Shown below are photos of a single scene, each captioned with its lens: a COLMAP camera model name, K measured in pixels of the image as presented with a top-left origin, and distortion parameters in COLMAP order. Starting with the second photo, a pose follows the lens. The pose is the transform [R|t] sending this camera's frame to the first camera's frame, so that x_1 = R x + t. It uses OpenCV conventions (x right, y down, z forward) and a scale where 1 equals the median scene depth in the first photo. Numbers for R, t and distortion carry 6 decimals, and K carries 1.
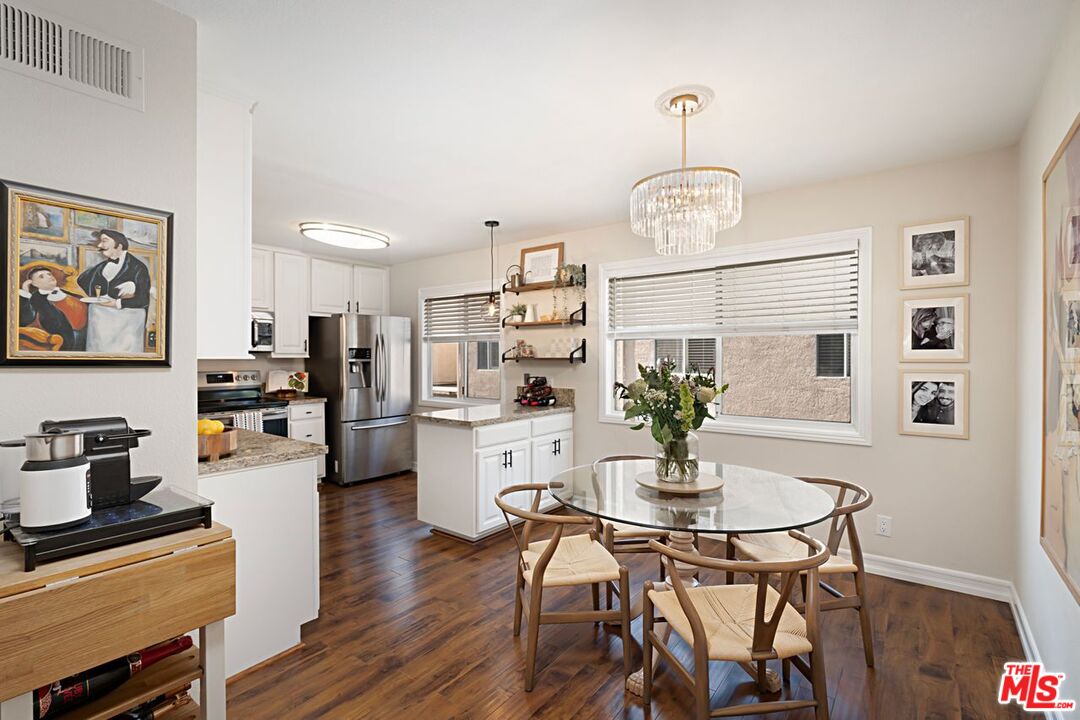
lens RADIAL K [[496.5, 0, 549.4], [0, 496.5, 355.5], [0, 0, 1]] dist [-0.004320, 0.003180]
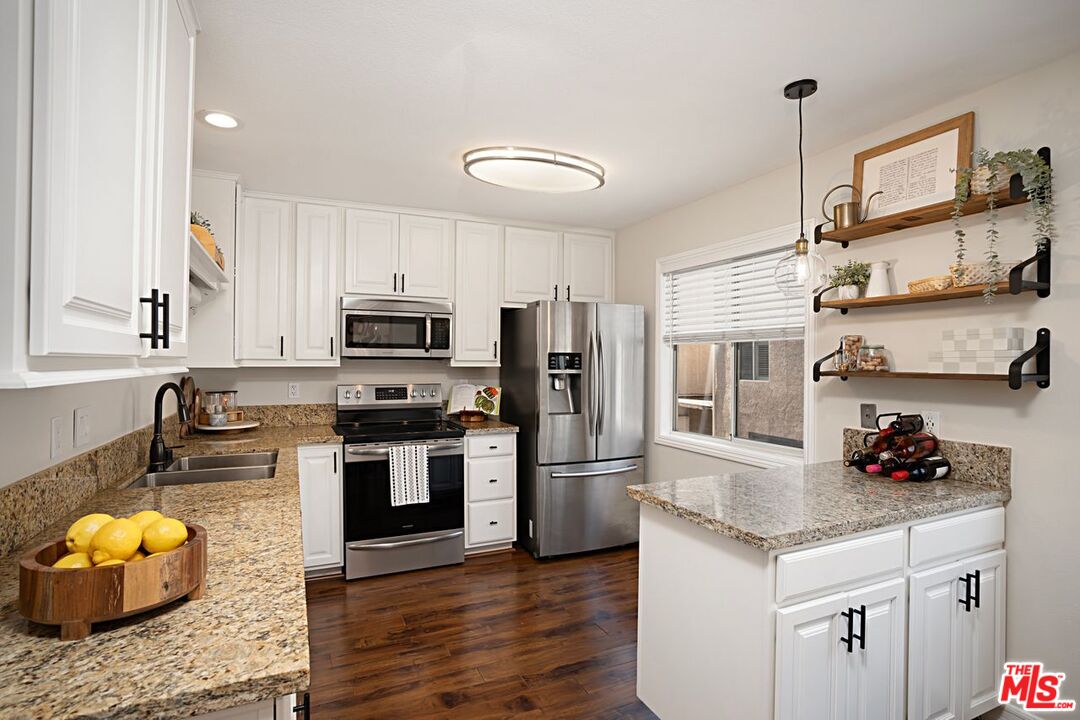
lens RADIAL K [[530.4, 0, 541.1], [0, 530.4, 361.3], [0, 0, 1]] dist [-0.001788, 0.000746]
pose [[0.879743, 0.005645, -0.475417, -0.082666], [-0.005985, 0.999982, 0.000799, -0.004465], [0.475412, 0.002142, 0.879760, 0.394986]]
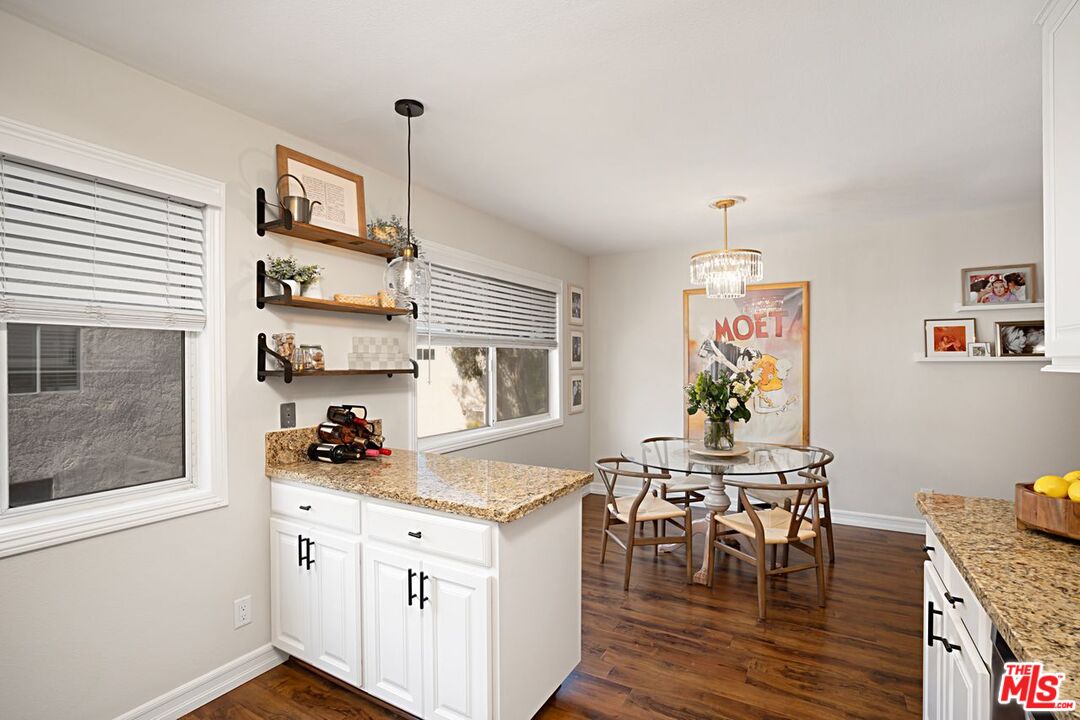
lens RADIAL K [[496.5, 0, 534.2], [0, 496.5, 357.1], [0, 0, 1]] dist [-0.004320, 0.003180]
pose [[-0.114628, 0.013488, 0.993317, -0.573585], [0.000878, 0.999909, -0.013476, -0.002678], [-0.993408, -0.000673, -0.114630, 0.841269]]
